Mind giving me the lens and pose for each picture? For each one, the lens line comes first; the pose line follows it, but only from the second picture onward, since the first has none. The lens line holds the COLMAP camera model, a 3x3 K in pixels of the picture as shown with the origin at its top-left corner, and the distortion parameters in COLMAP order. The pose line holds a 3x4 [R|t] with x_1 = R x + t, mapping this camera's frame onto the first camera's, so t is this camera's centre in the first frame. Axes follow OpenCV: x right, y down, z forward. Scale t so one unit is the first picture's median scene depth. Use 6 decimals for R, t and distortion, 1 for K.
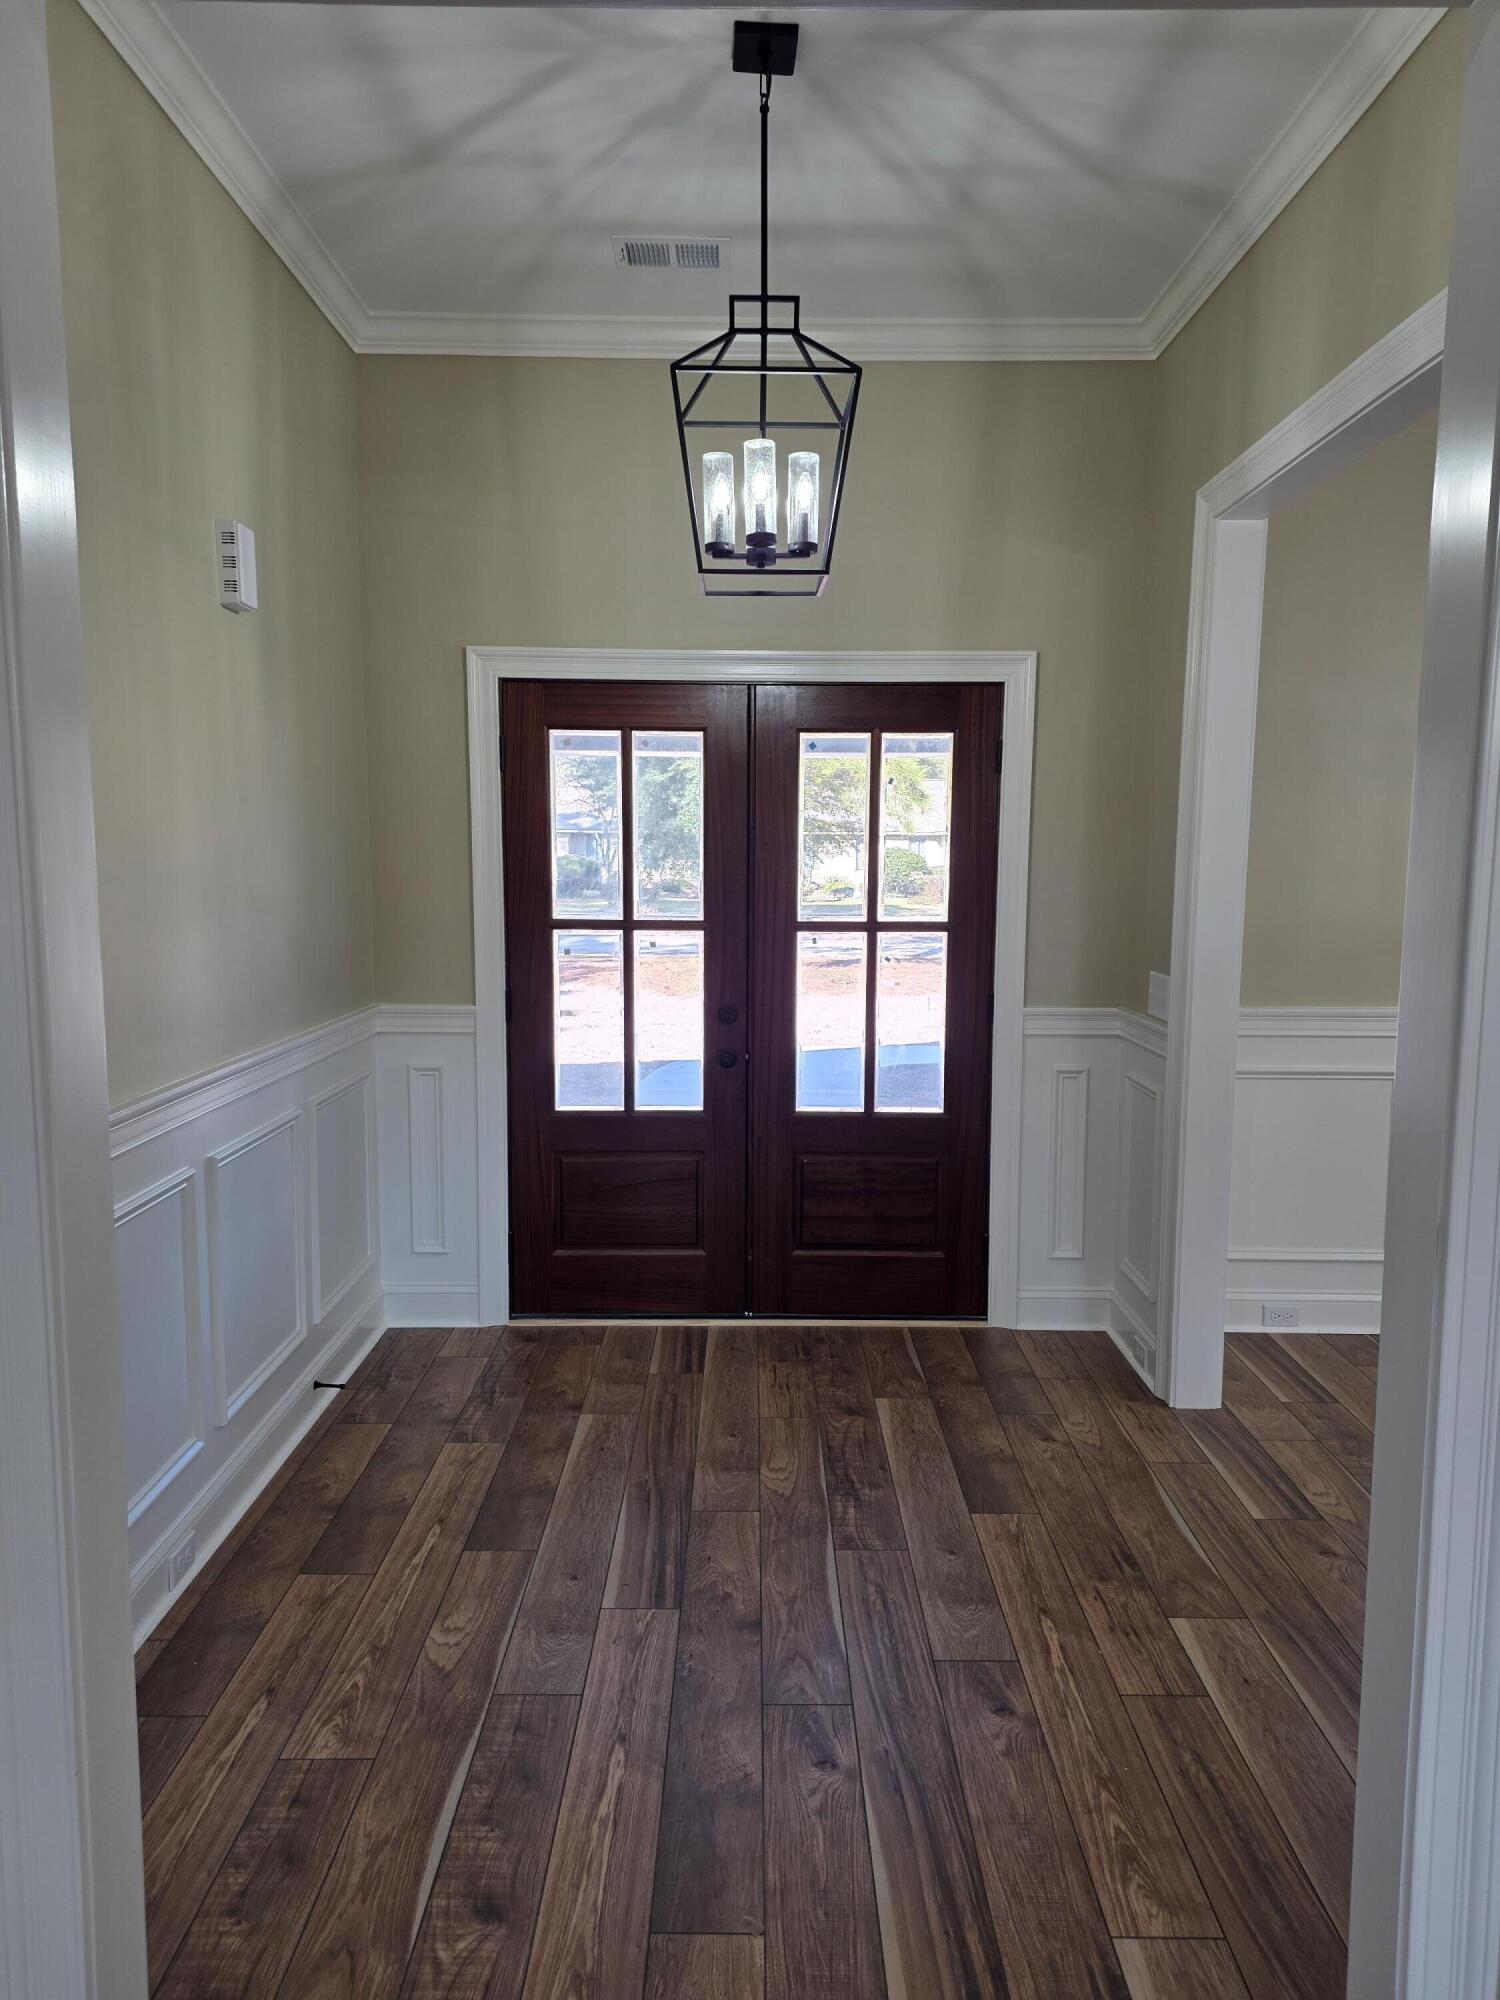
lens RADIAL K [[1339.8, 0, 750.0], [0, 1339.8, 1000.0], [0, 0, 1]] dist [0.071697, -0.003832]
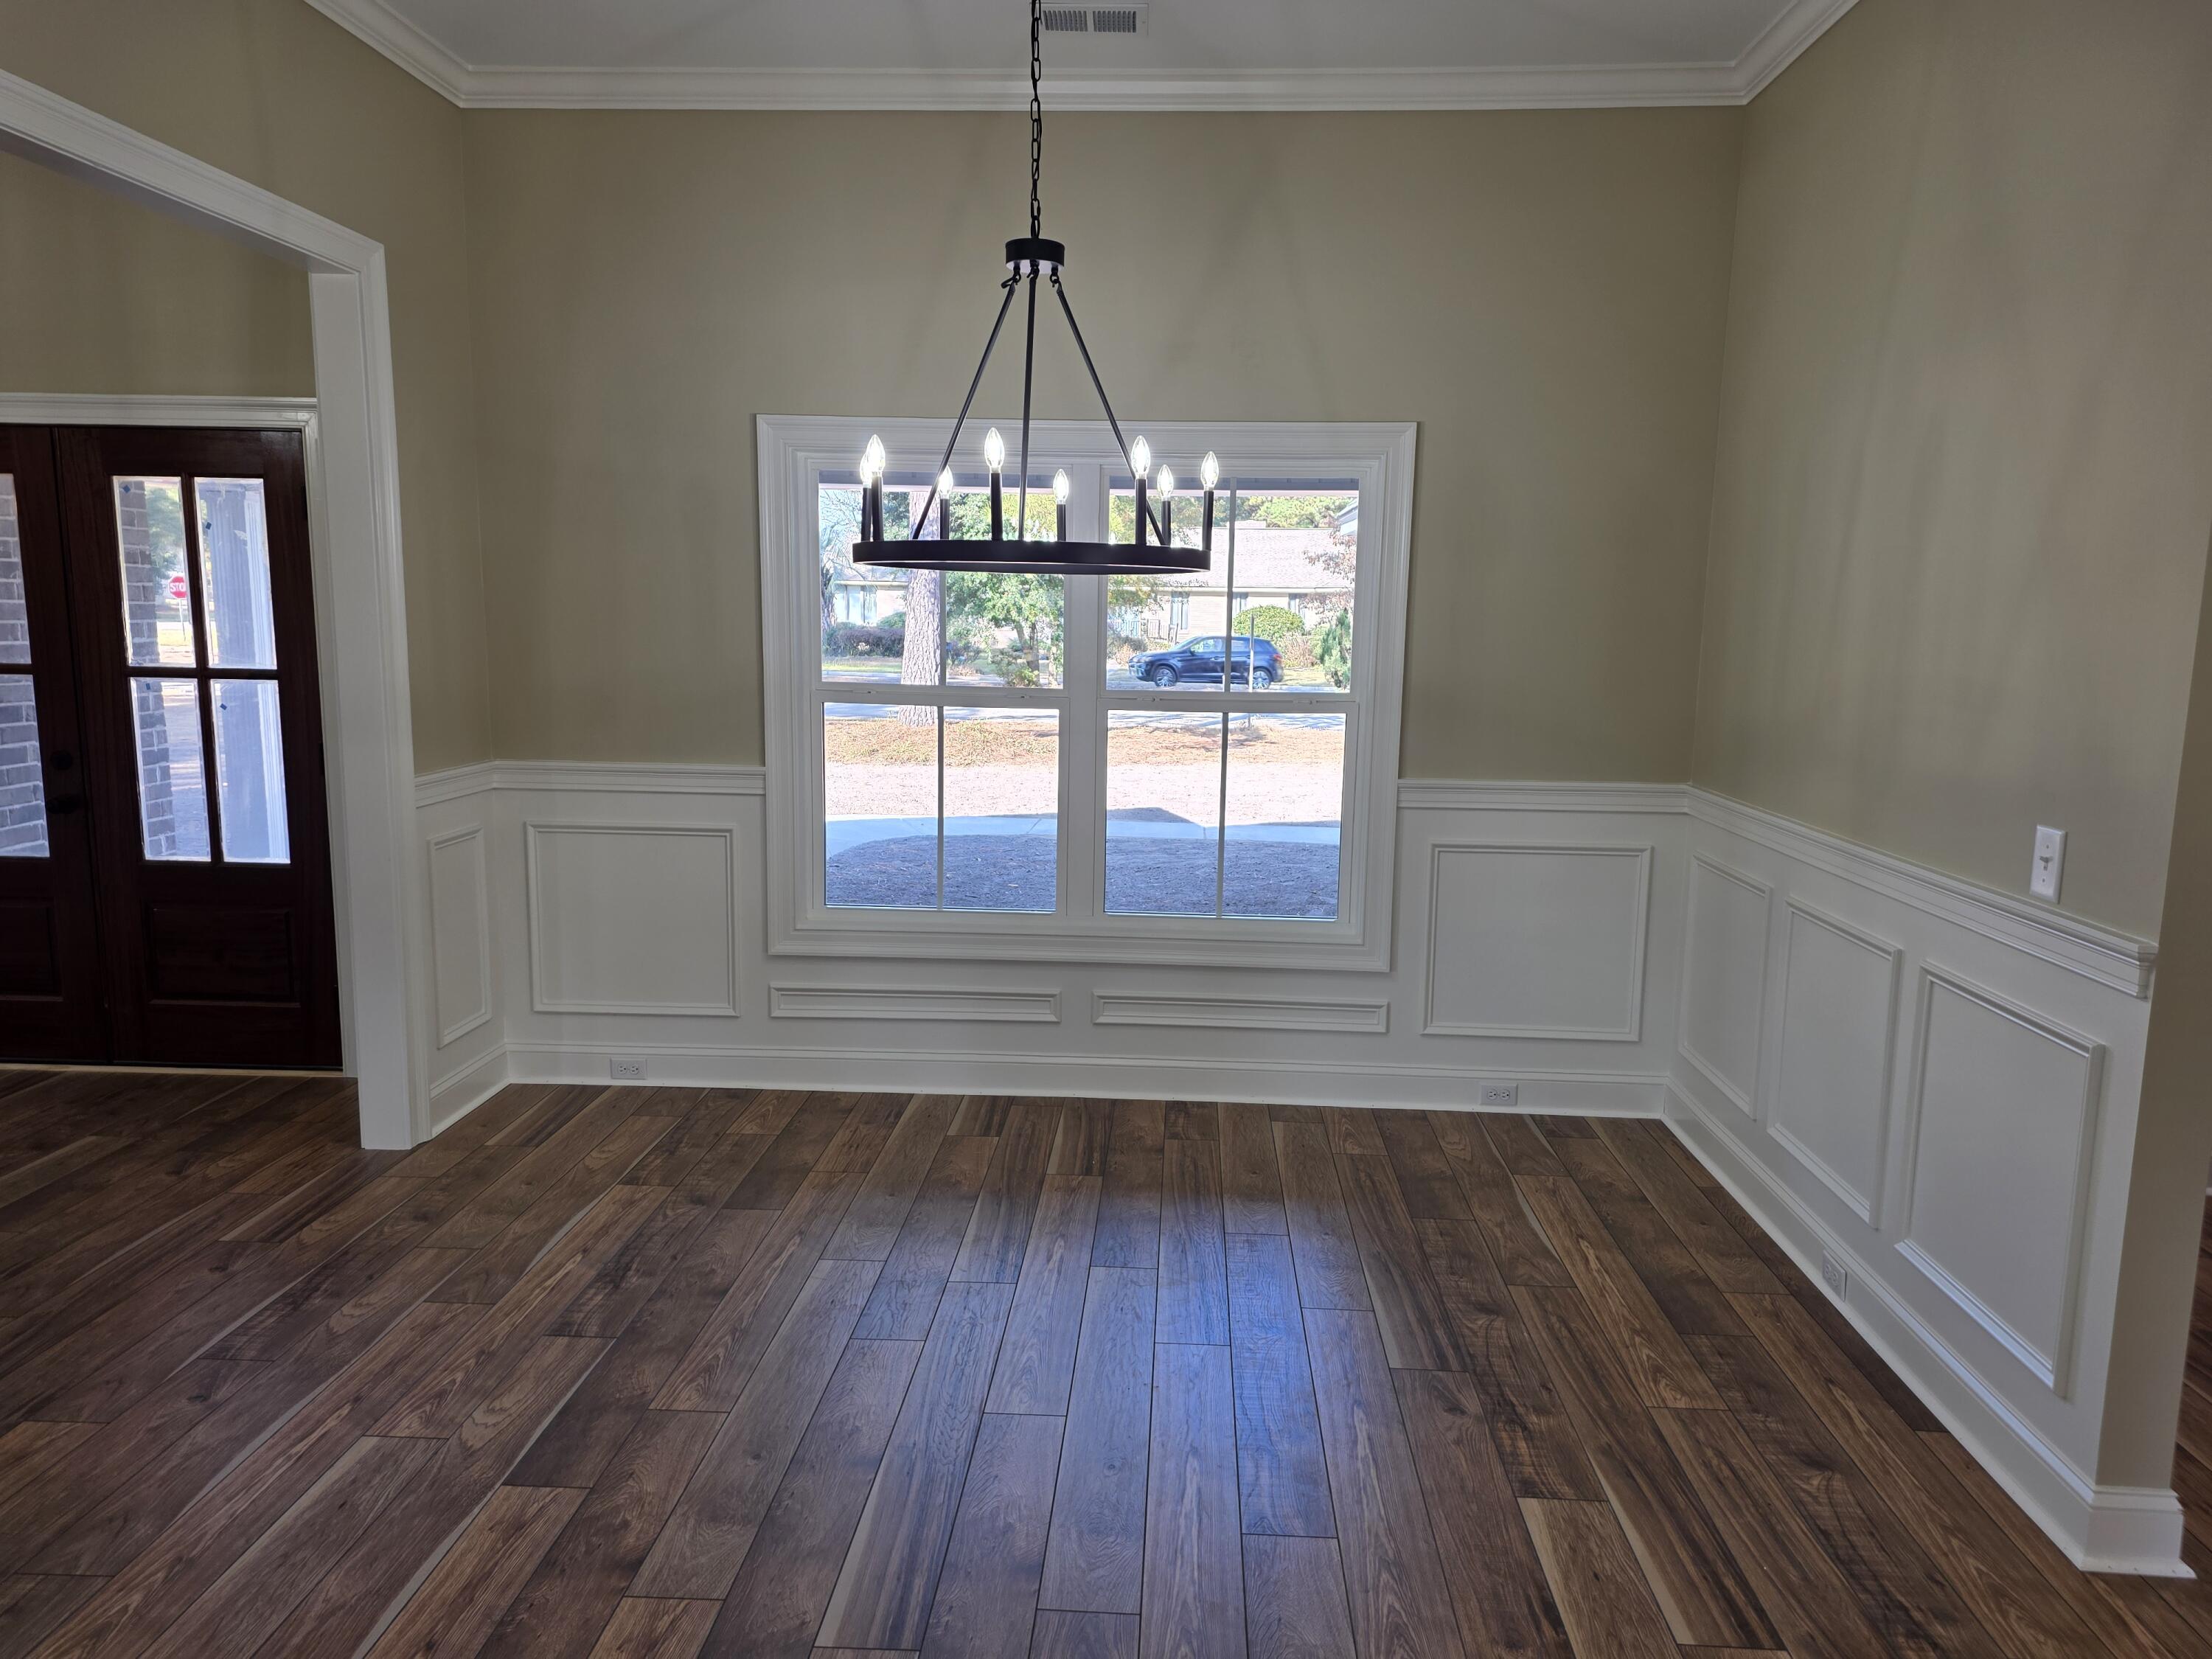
lens RADIAL K [[1488.5, 0, 1106.0], [0, 1488.5, 829.5], [0, 0, 1]] dist [0.031099, -0.004551]
pose [[0.998337, 0.017376, -0.054958, 0.809145], [-0.015355, 0.999198, 0.036984, 0.008689], [0.055557, -0.036079, 0.997803, -0.076499]]
